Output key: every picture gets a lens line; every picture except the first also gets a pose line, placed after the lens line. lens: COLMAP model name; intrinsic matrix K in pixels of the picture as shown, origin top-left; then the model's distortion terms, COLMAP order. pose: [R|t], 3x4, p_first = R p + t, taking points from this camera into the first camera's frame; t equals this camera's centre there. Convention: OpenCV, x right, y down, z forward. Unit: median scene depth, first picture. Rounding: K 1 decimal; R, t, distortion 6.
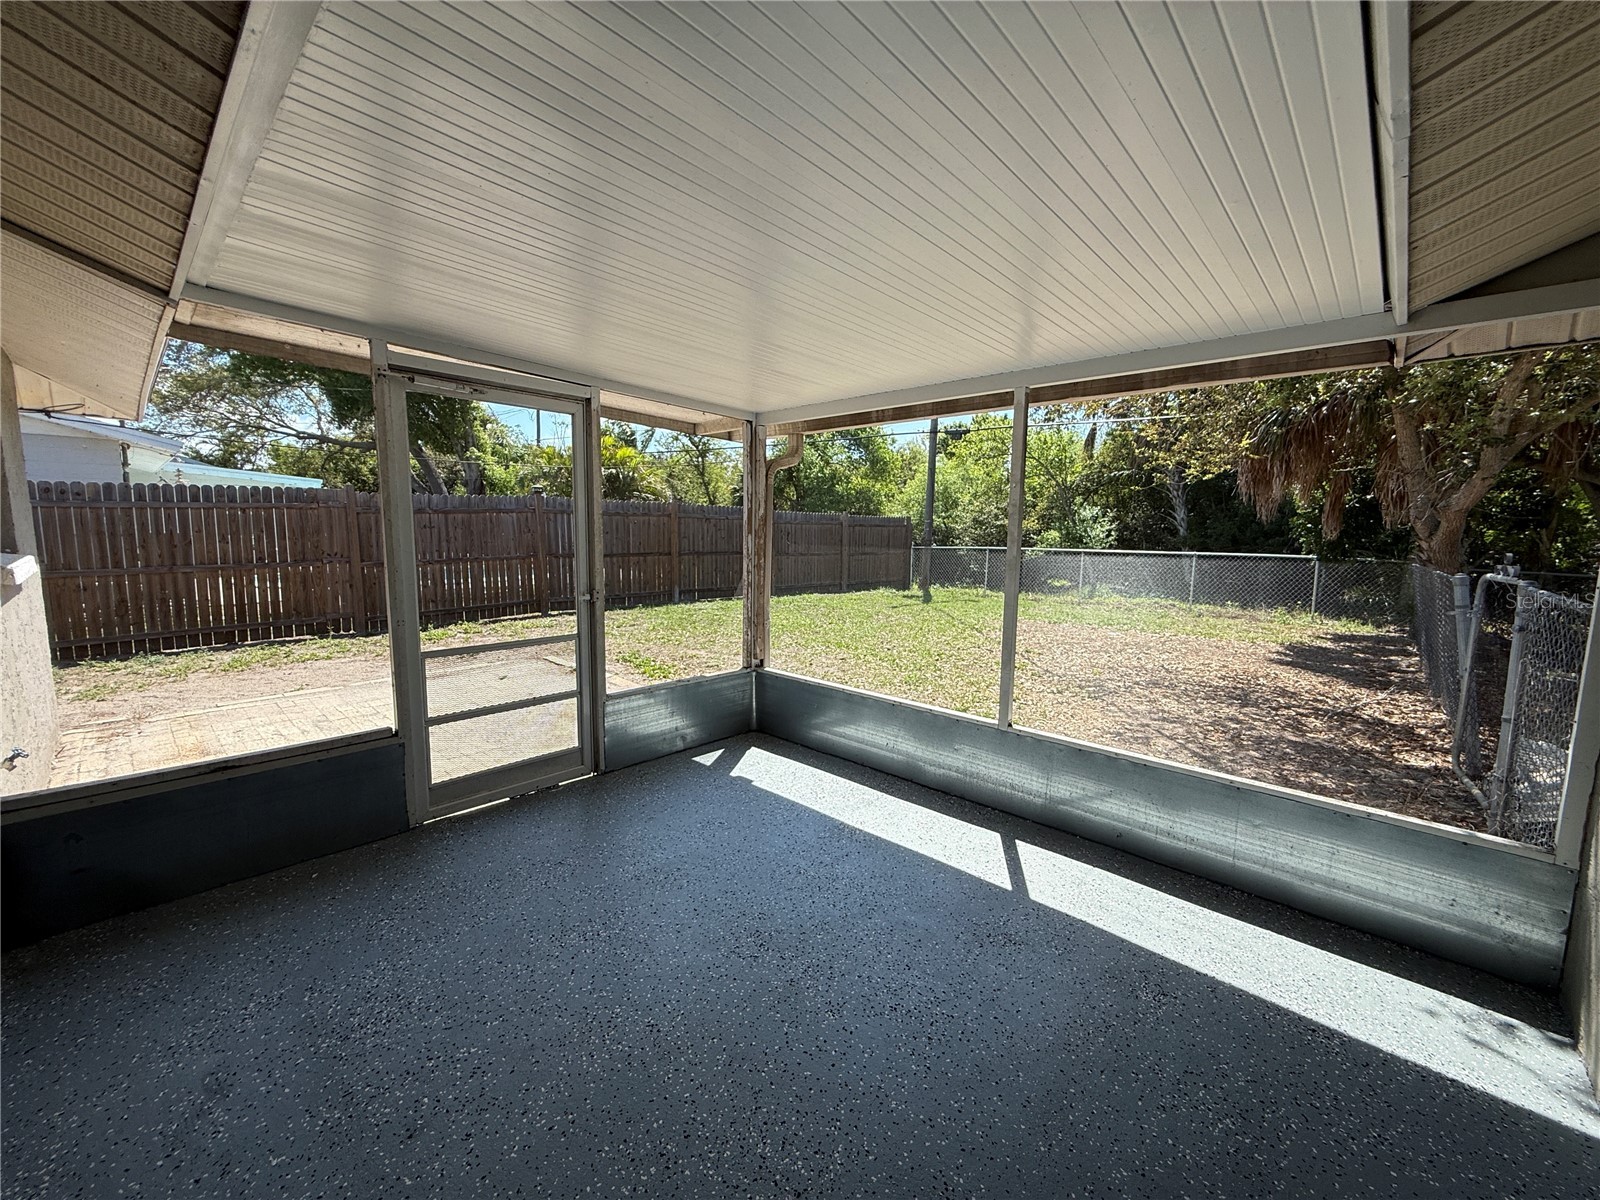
lens RADIAL K [[641.7, 0, 794.6], [0, 641.7, 605.9], [0, 0, 1]] dist [0.000918, 0.005222]
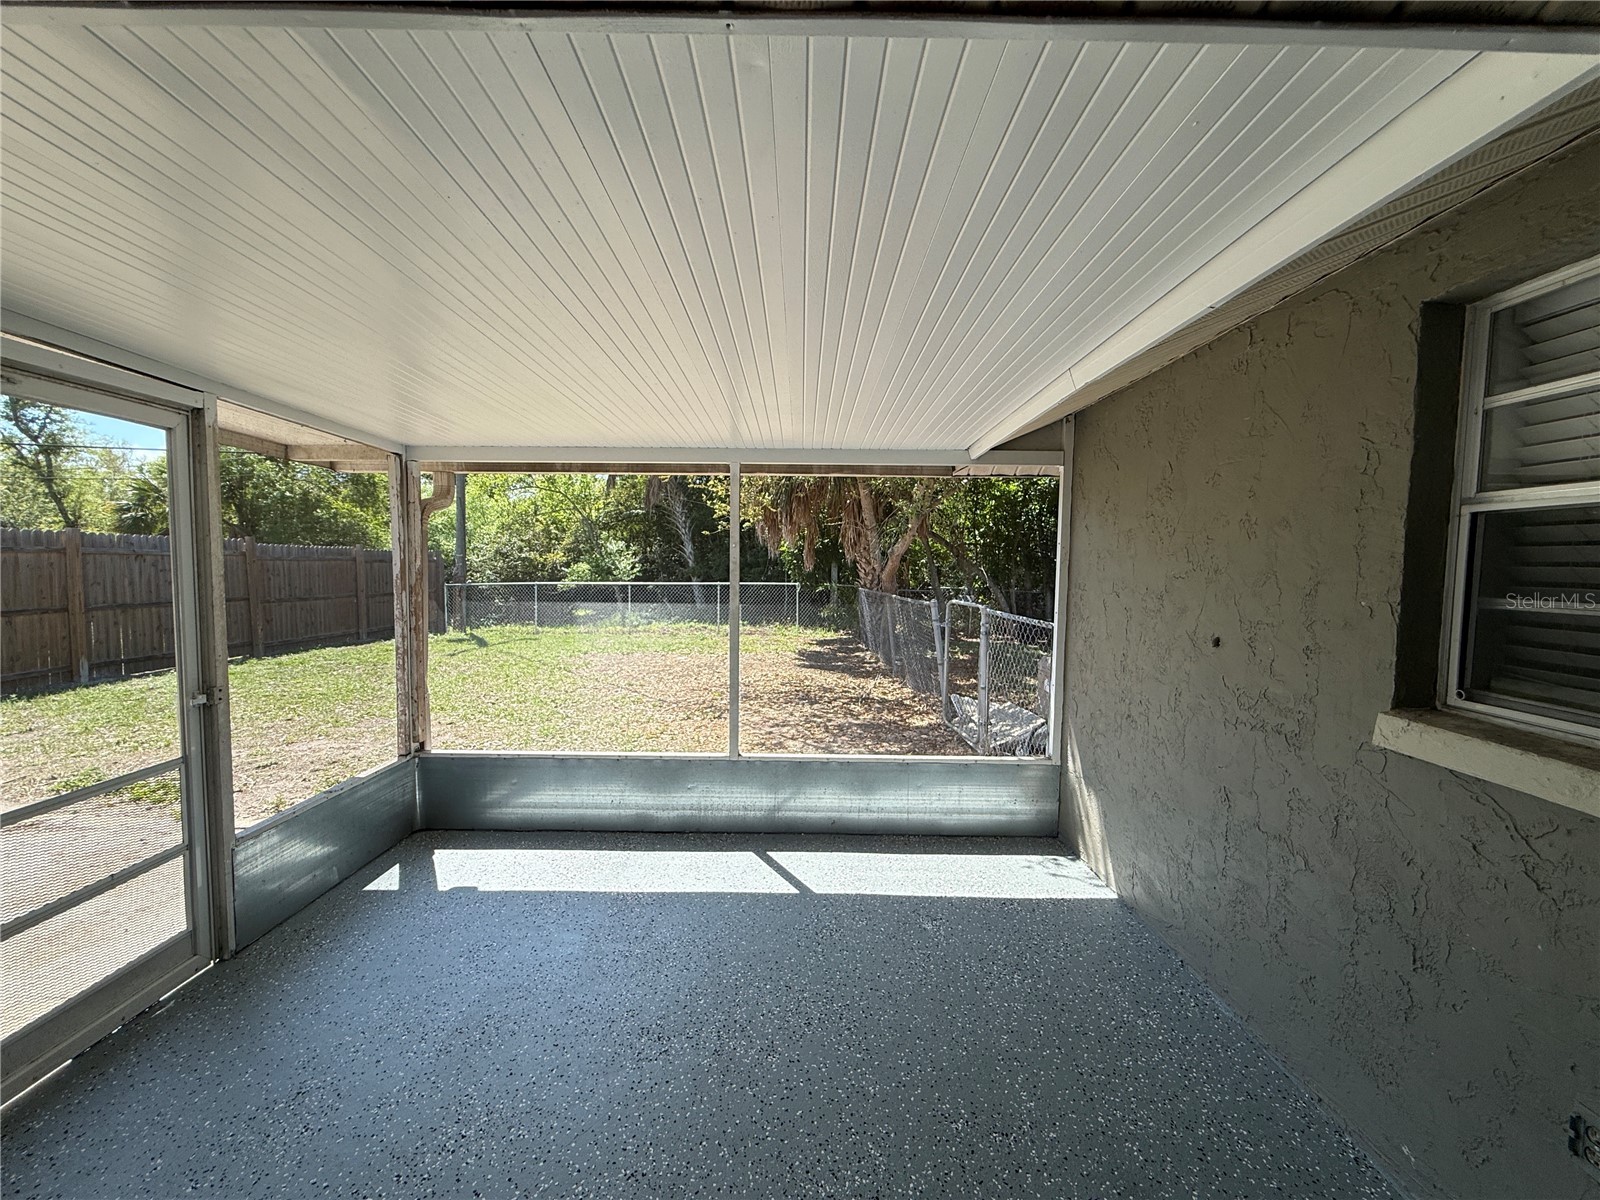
lens RADIAL K [[641.7, 0, 794.6], [0, 641.7, 605.9], [0, 0, 1]] dist [0.000918, 0.005222]
pose [[0.731584, -0.055203, 0.679512, -0.266506], [0.084990, 0.996326, -0.010562, -0.042400], [-0.676432, 0.065479, 0.733588, 0.065694]]
